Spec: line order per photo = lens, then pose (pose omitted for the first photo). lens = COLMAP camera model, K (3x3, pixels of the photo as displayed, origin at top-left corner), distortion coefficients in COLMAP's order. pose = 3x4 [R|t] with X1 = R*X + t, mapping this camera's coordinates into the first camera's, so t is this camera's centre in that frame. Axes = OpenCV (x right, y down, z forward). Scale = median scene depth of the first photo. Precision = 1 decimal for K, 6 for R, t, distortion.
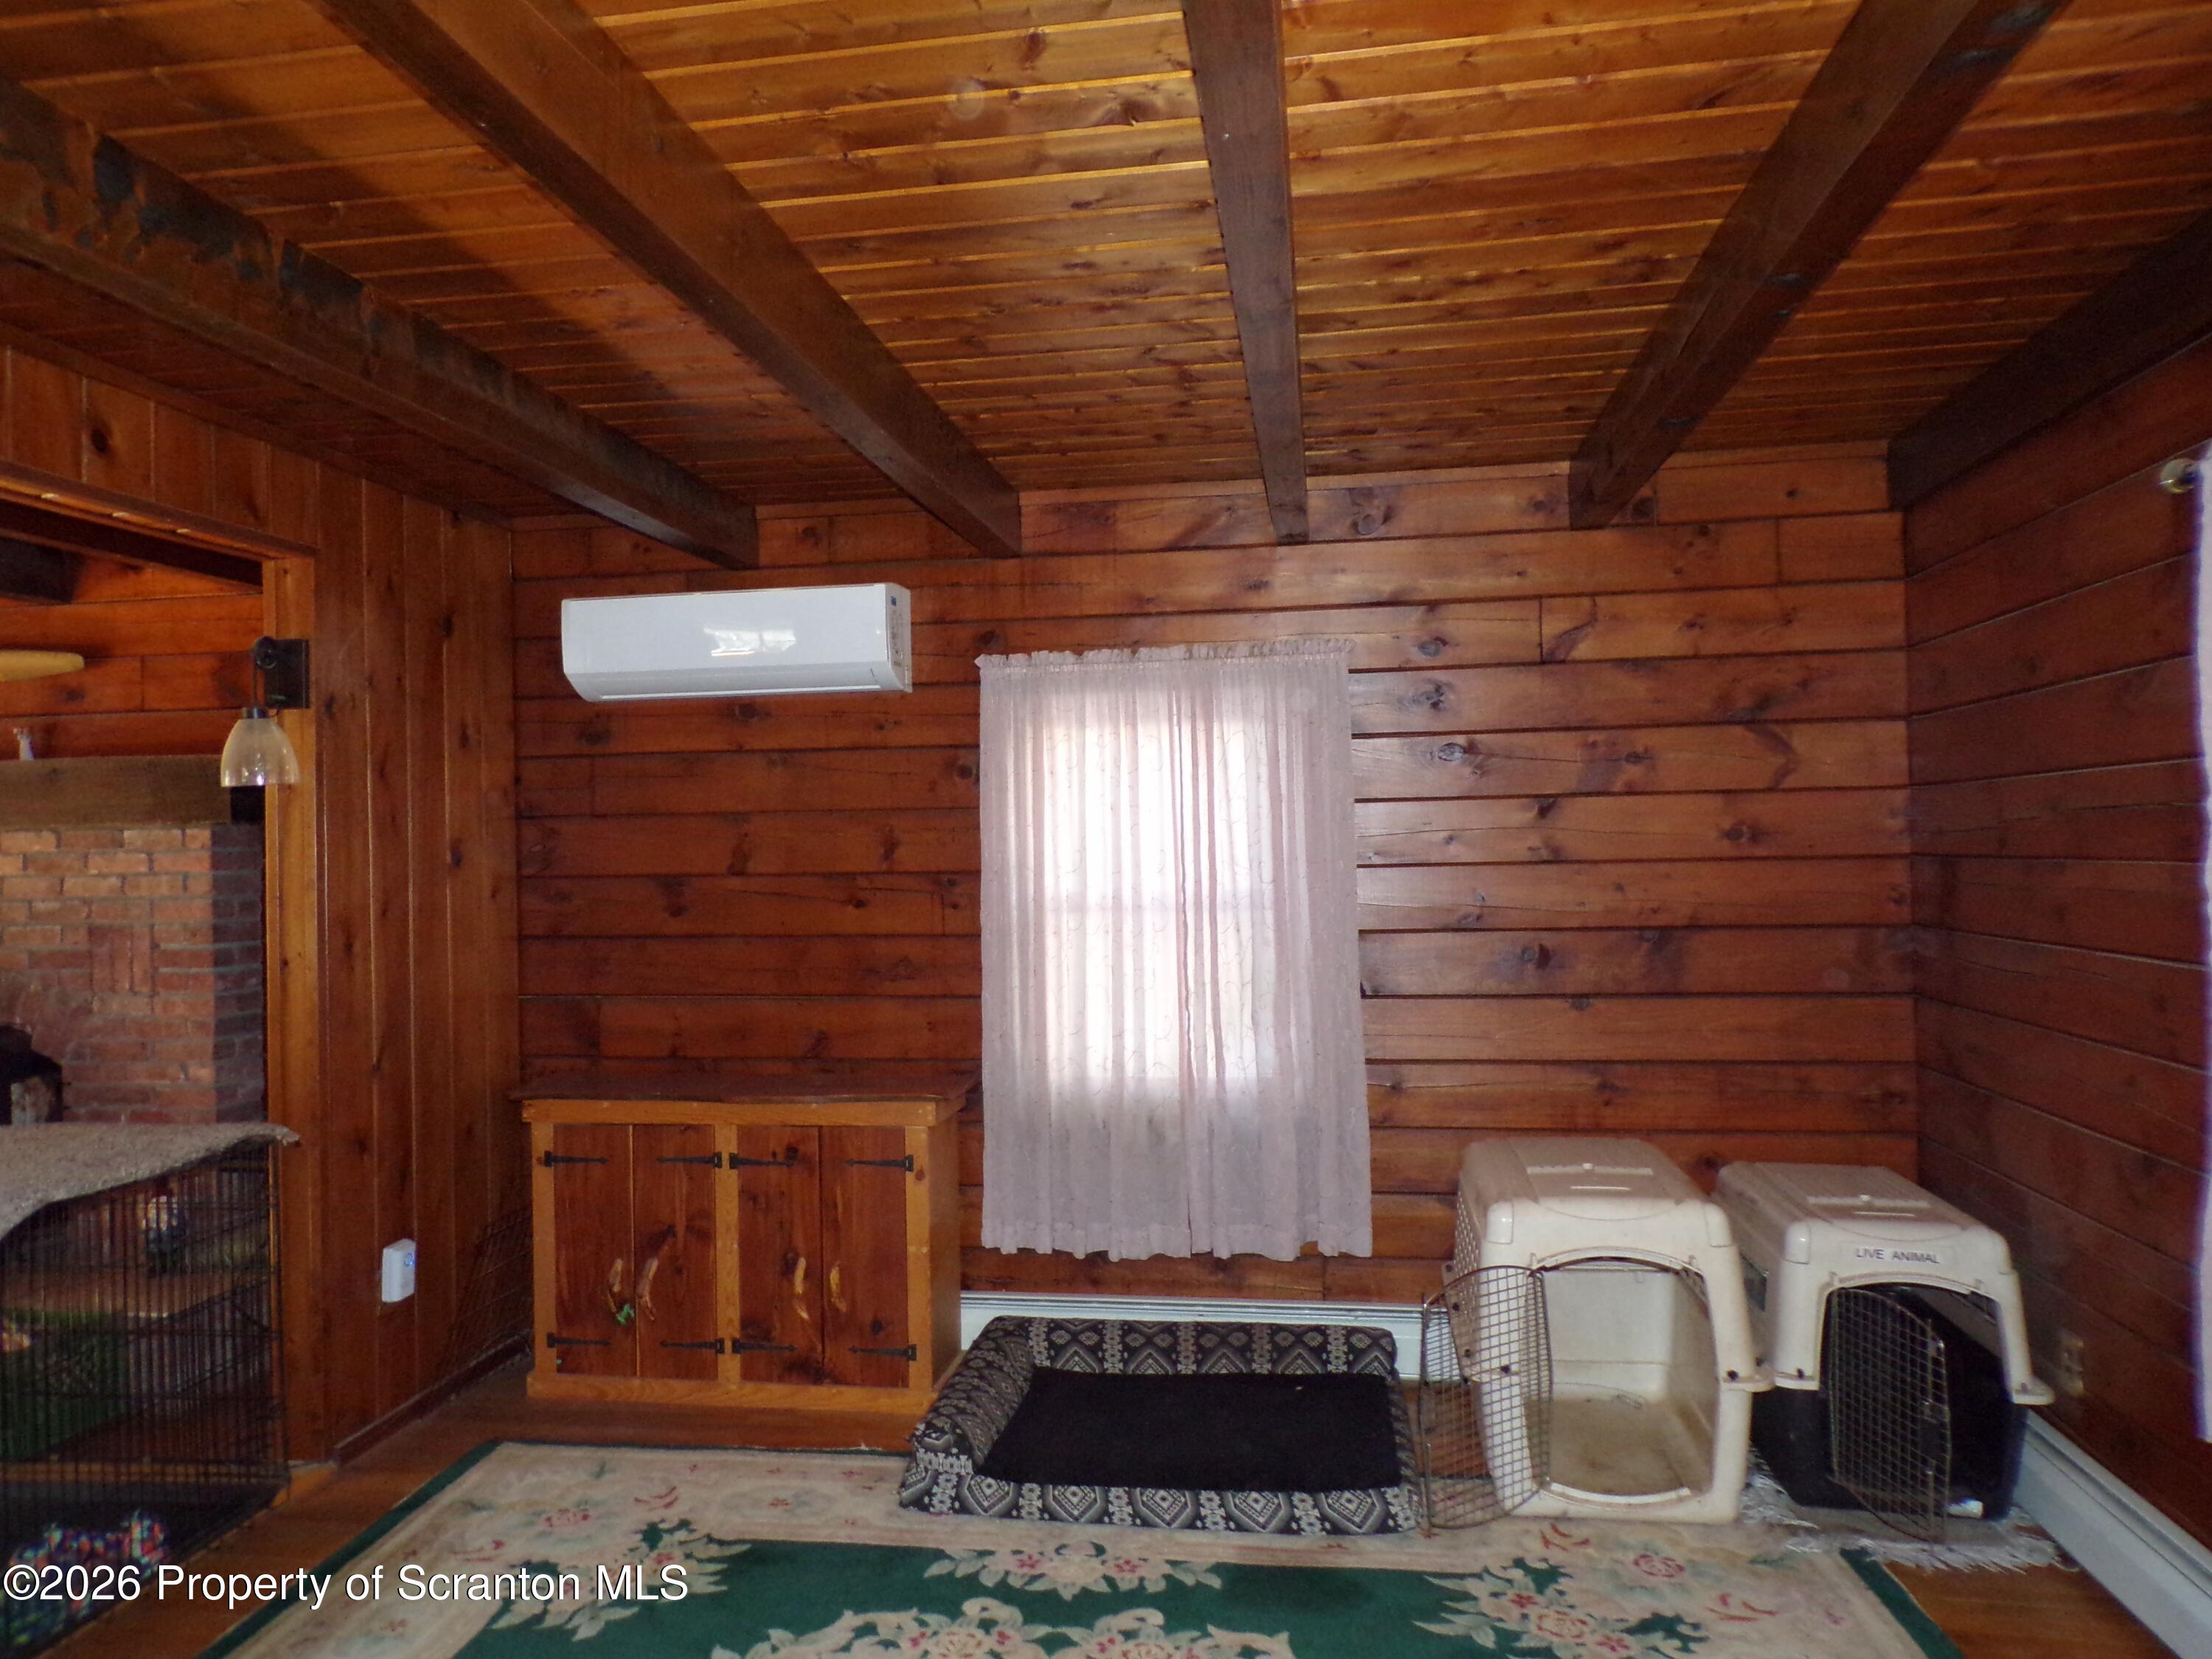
lens RADIAL K [[1485.0, 0, 1101.8], [0, 1485.0, 827.5], [0, 0, 1]] dist [-0.004982, 0.010332]
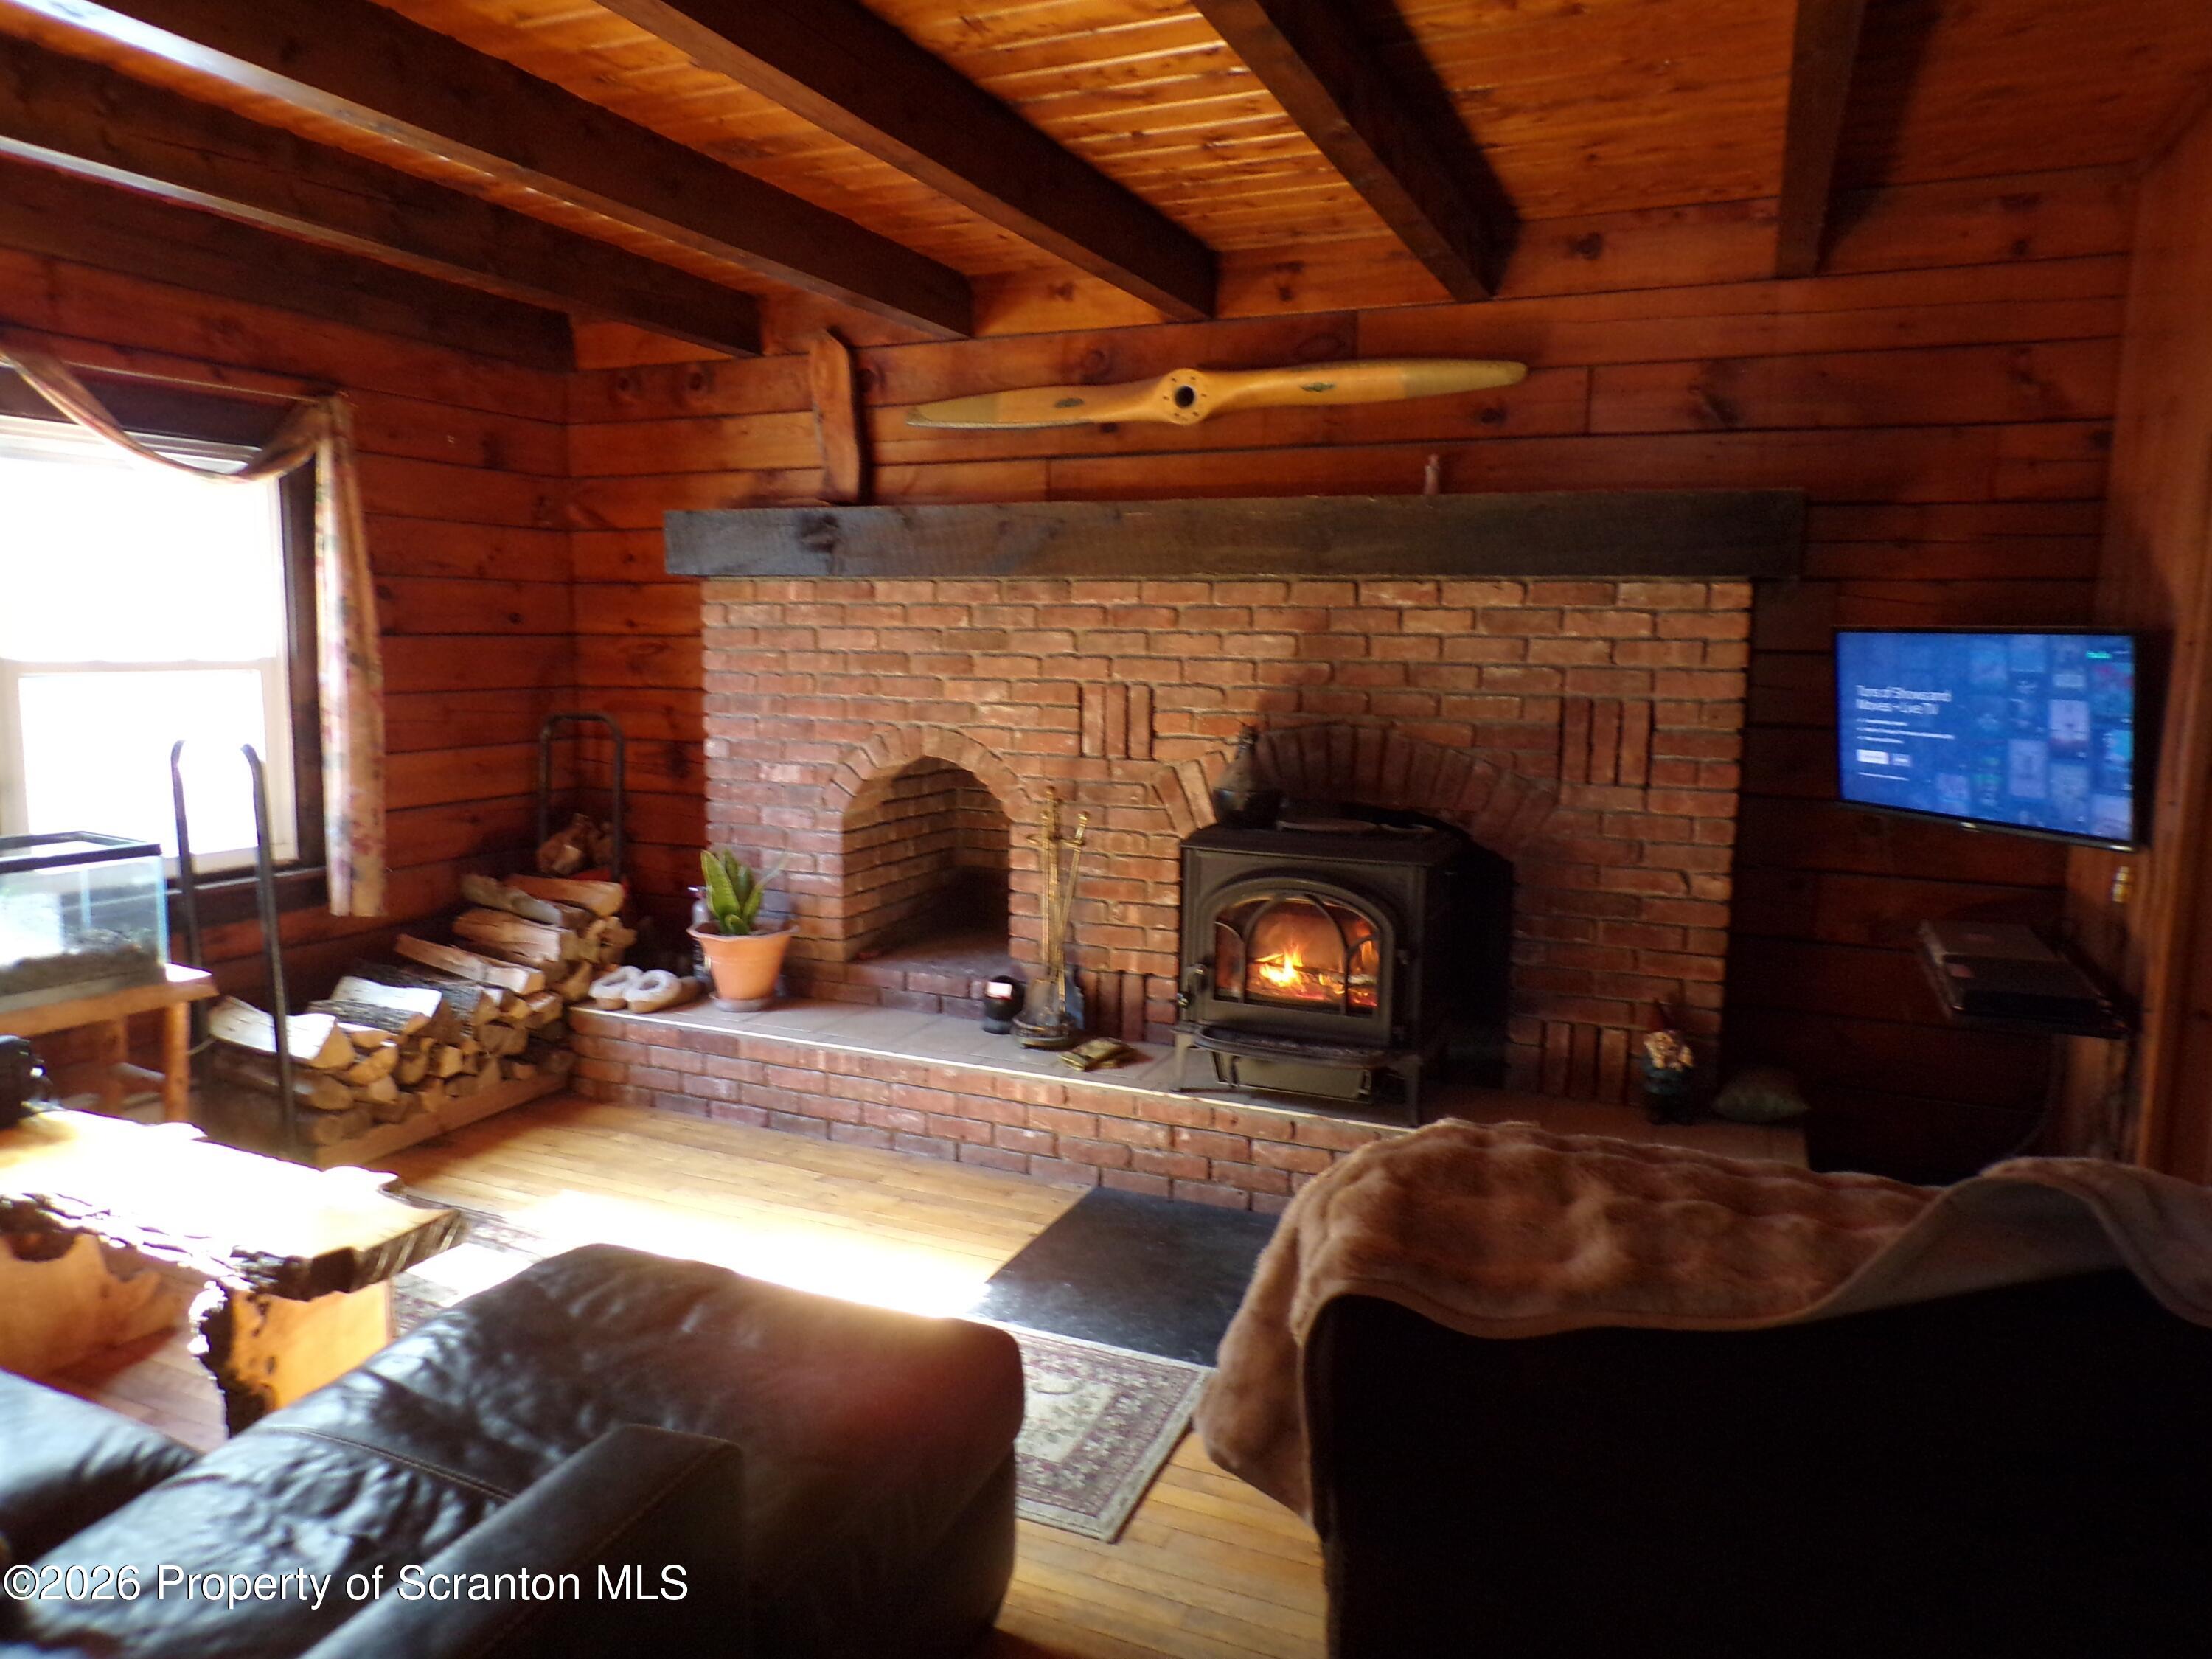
lens RADIAL K [[1485.0, 0, 1106.3], [0, 1485.0, 829.8], [0, 0, 1]] dist [-0.004982, 0.010332]
pose [[0.969338, 0.066726, -0.236499, -0.728924], [-0.030225, 0.987494, 0.154731, 0.017860], [0.243866, -0.142839, 0.959232, 0.136007]]
